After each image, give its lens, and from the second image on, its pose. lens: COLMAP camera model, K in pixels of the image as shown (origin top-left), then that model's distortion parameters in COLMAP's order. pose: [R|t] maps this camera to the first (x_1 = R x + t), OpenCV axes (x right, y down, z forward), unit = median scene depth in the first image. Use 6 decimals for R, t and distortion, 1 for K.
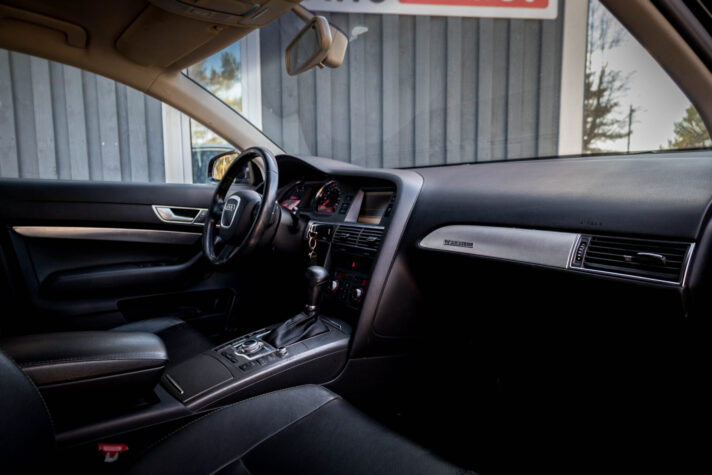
lens RADIAL K [[491.4, 0, 356.0], [0, 491.4, 237.5], [0, 0, 1]] dist [0.002470, 0.000130]
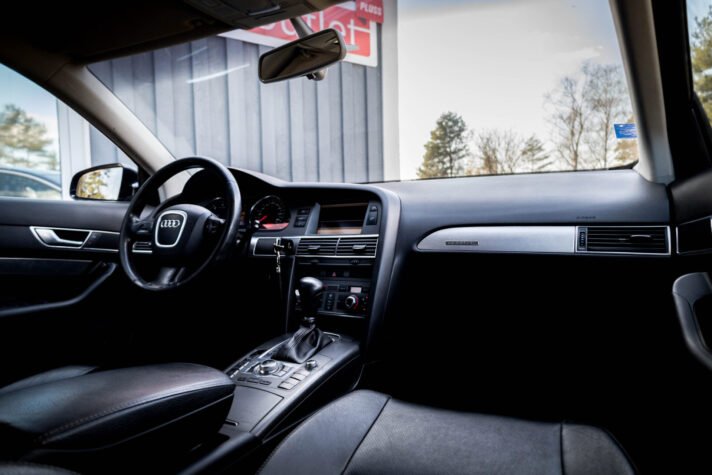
lens RADIAL K [[491.4, 0, 356.0], [0, 491.4, 237.5], [0, 0, 1]] dist [0.002470, 0.000130]
pose [[0.883568, -0.027907, 0.467471, -0.392721], [0.061686, 0.996461, -0.057105, 0.035837], [-0.464223, 0.079293, 0.882162, 0.081095]]
